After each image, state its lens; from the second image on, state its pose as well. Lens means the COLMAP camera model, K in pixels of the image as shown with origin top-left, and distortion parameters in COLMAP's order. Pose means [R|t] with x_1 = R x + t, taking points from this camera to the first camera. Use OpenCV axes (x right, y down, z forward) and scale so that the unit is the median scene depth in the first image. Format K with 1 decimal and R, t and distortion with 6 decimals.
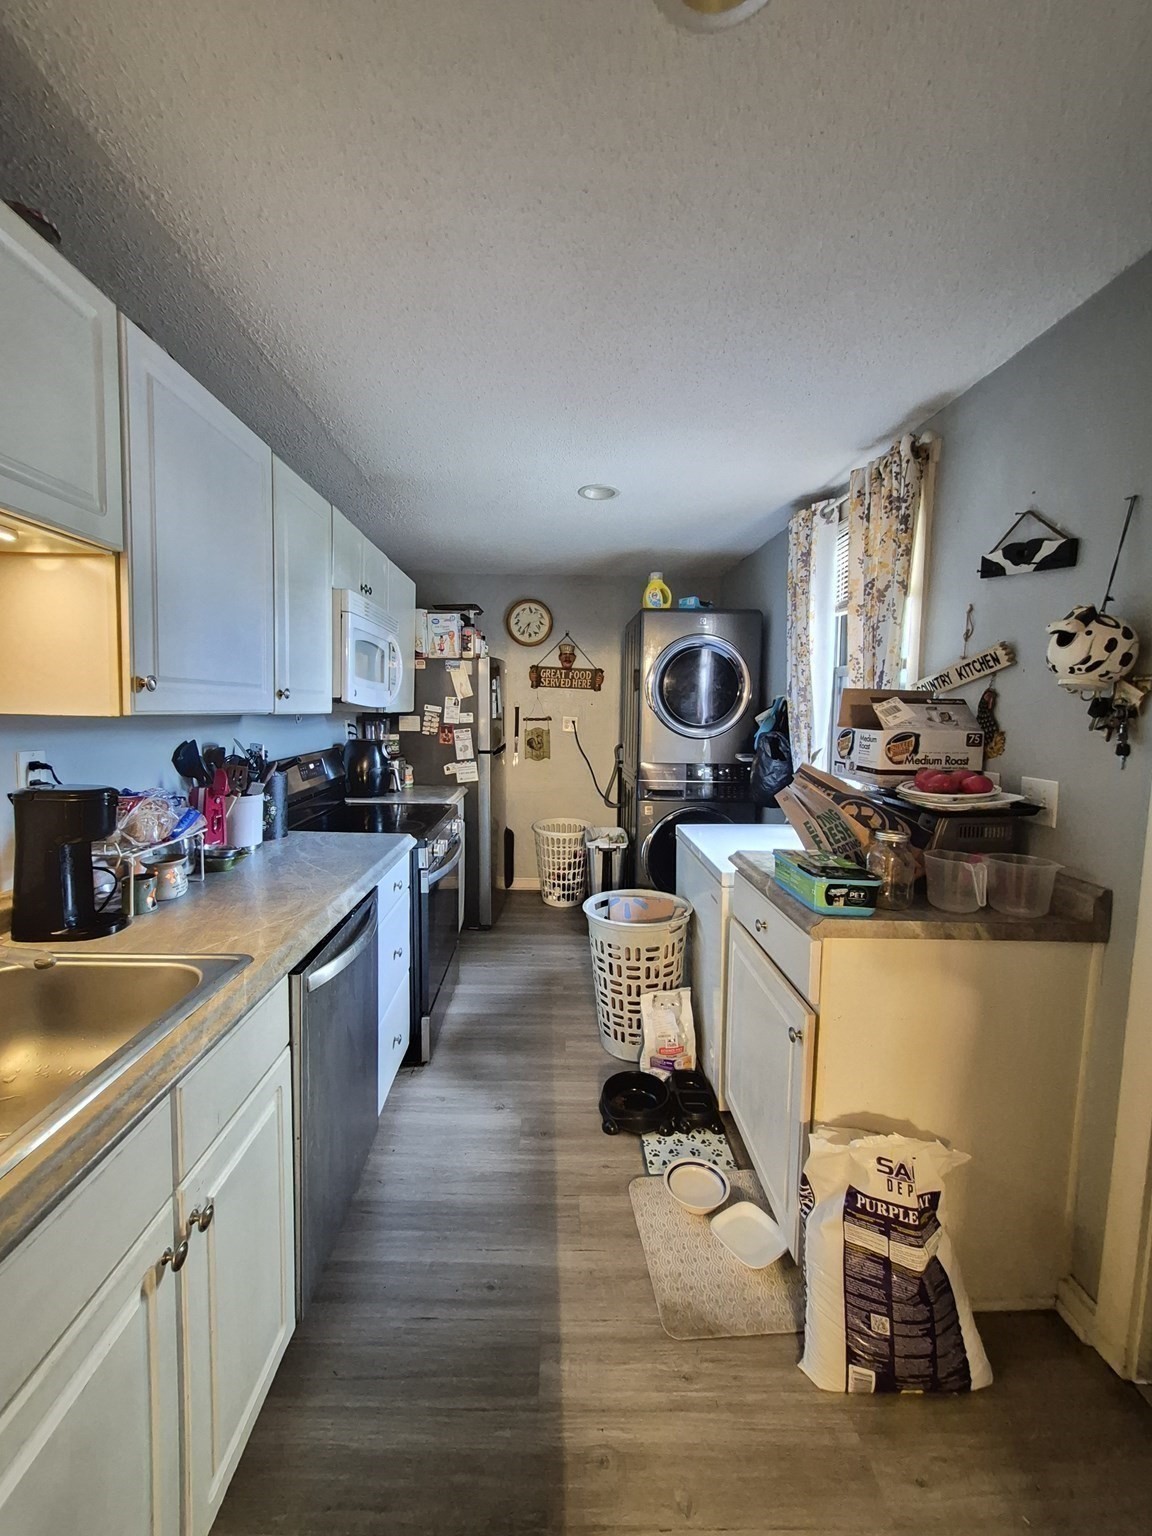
lens RADIAL K [[613.3, 0, 564.9], [0, 613.3, 749.5], [0, 0, 1]] dist [-0.001642, -0.000391]
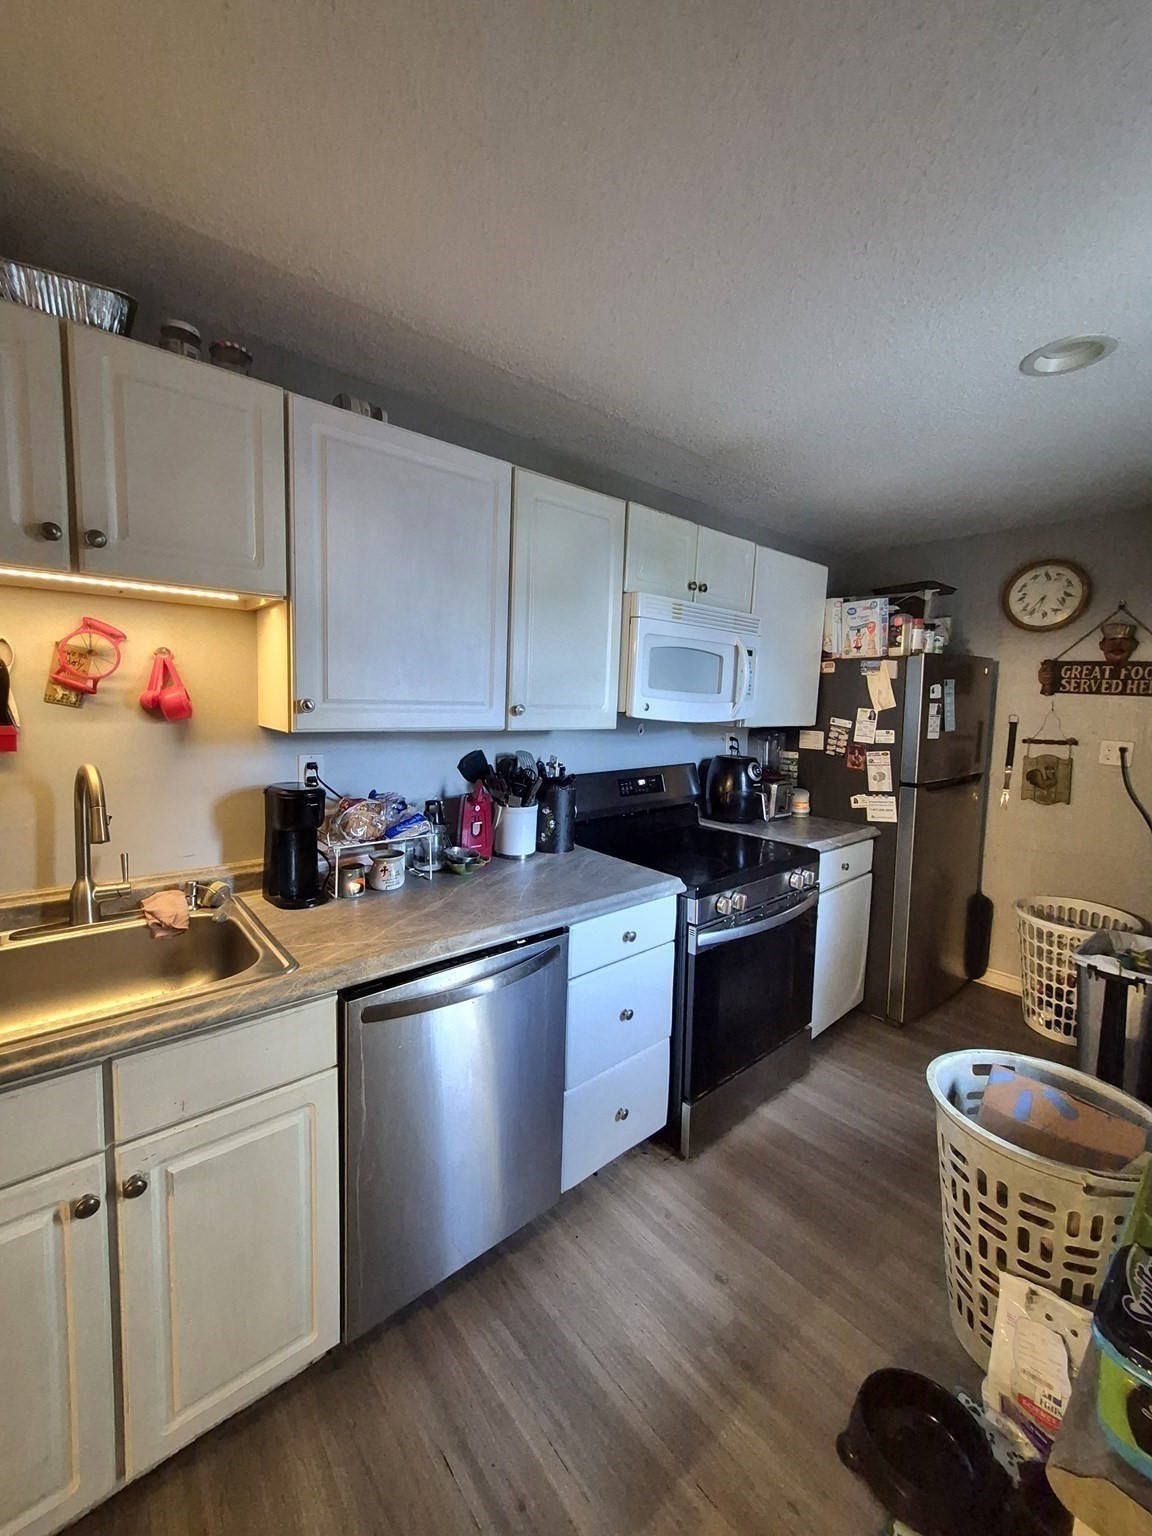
lens RADIAL K [[613.3, 0, 564.9], [0, 613.3, 749.5], [0, 0, 1]] dist [-0.001642, -0.000391]
pose [[0.614666, 0.067780, -0.785870, 0.191385], [-0.068790, 0.997112, 0.032195, -0.033747], [0.785782, 0.034271, 0.617553, 0.236308]]
